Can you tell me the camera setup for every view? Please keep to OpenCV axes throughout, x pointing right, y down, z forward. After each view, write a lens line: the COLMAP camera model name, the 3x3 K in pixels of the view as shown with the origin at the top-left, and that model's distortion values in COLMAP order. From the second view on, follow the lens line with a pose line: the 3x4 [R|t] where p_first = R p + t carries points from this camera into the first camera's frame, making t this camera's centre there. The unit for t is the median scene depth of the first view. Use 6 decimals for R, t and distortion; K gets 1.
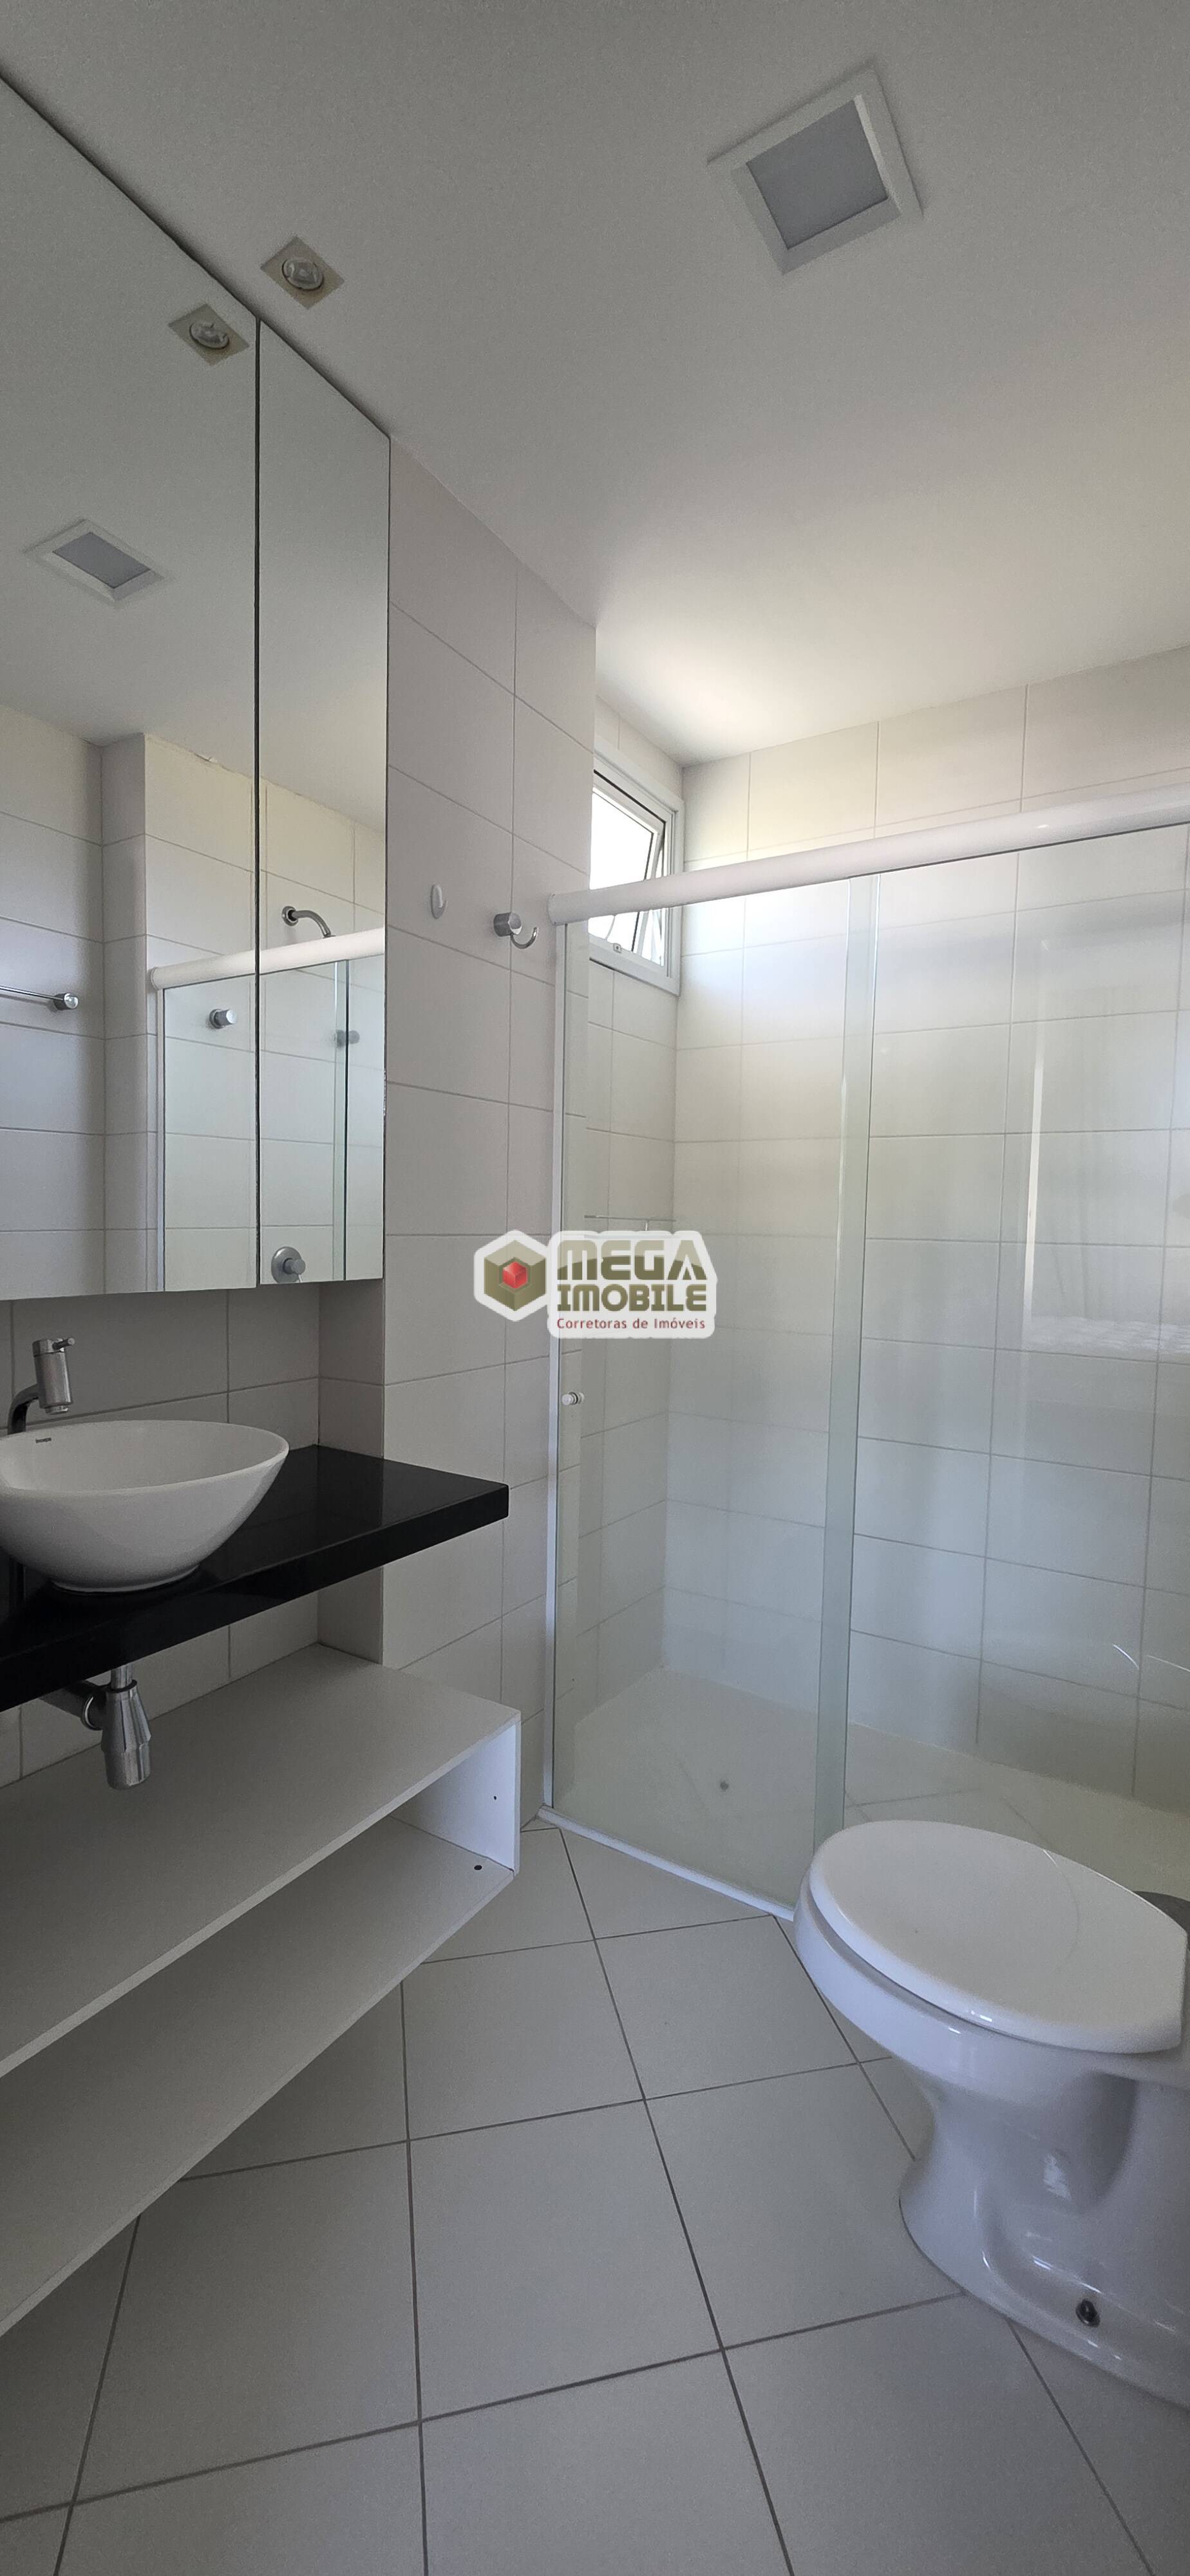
lens RADIAL K [[1025.8, 0, 600.6], [0, 1025.8, 1290.6], [0, 0, 1]] dist [0.002514, -0.000560]
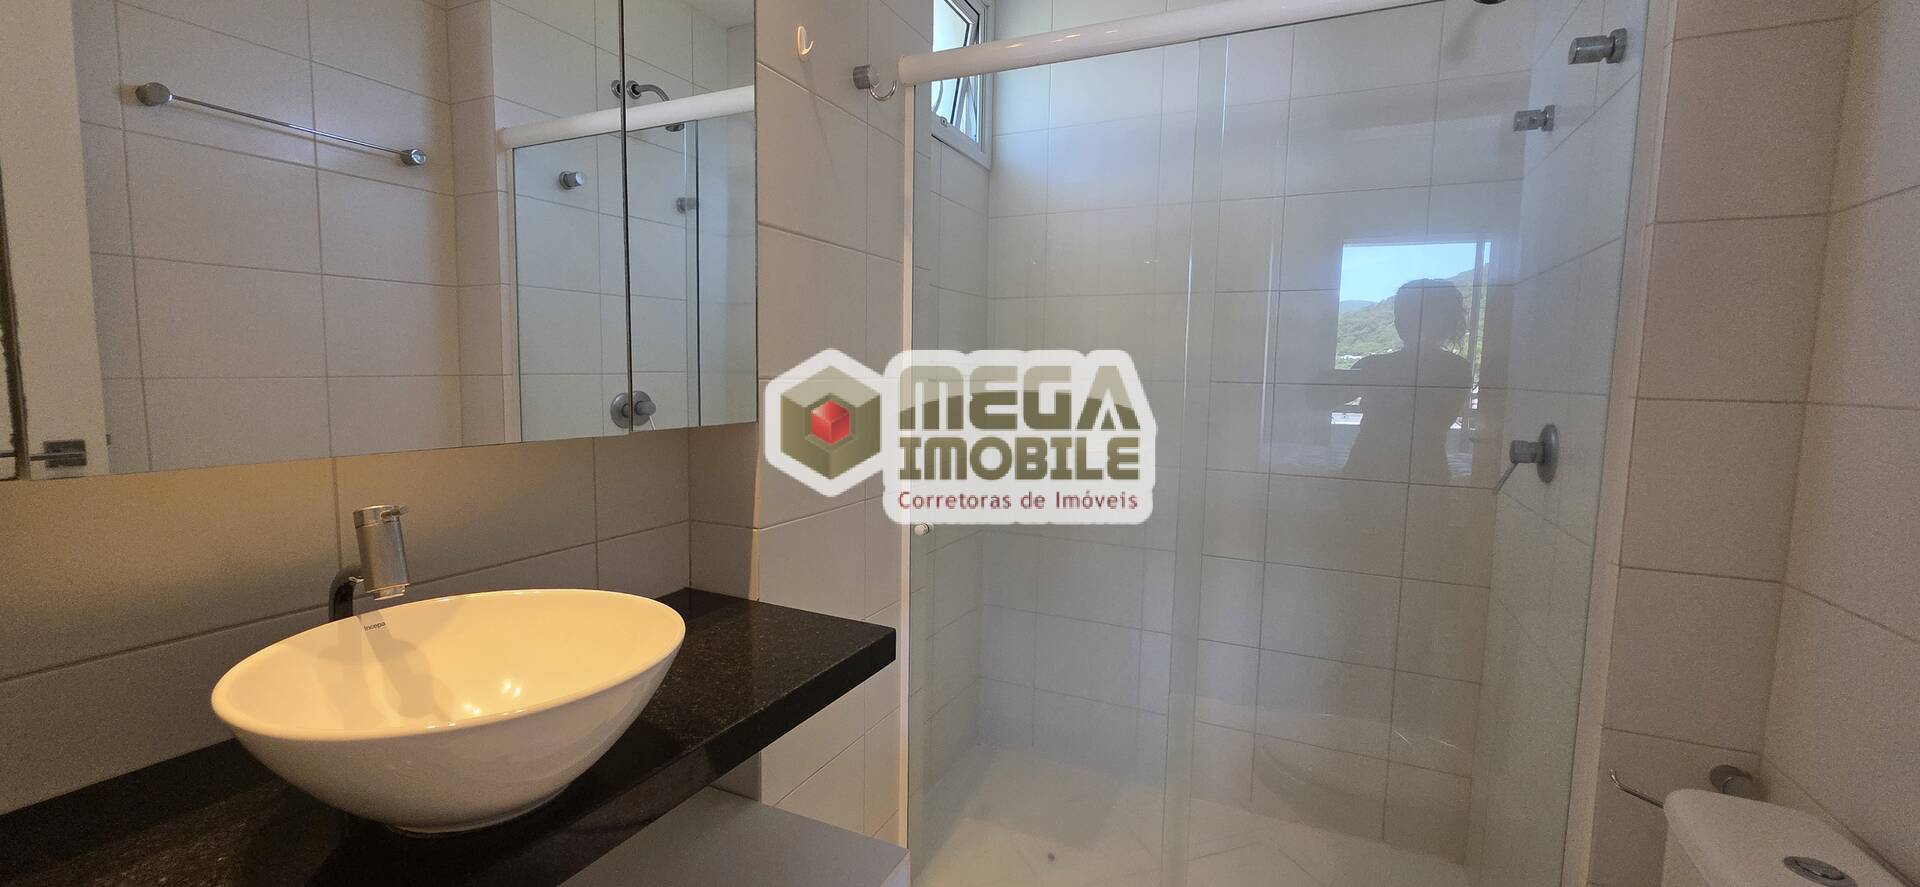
lens RADIAL K [[764.6, 0, 960.9], [0, 764.6, 442.6], [0, 0, 1]] dist [0.002514, -0.000560]
pose [[0.992635, -0.016552, 0.120005, -0.068960], [0.013559, 0.999577, 0.025717, -0.005653], [-0.120380, -0.023900, 0.992440, 0.157876]]
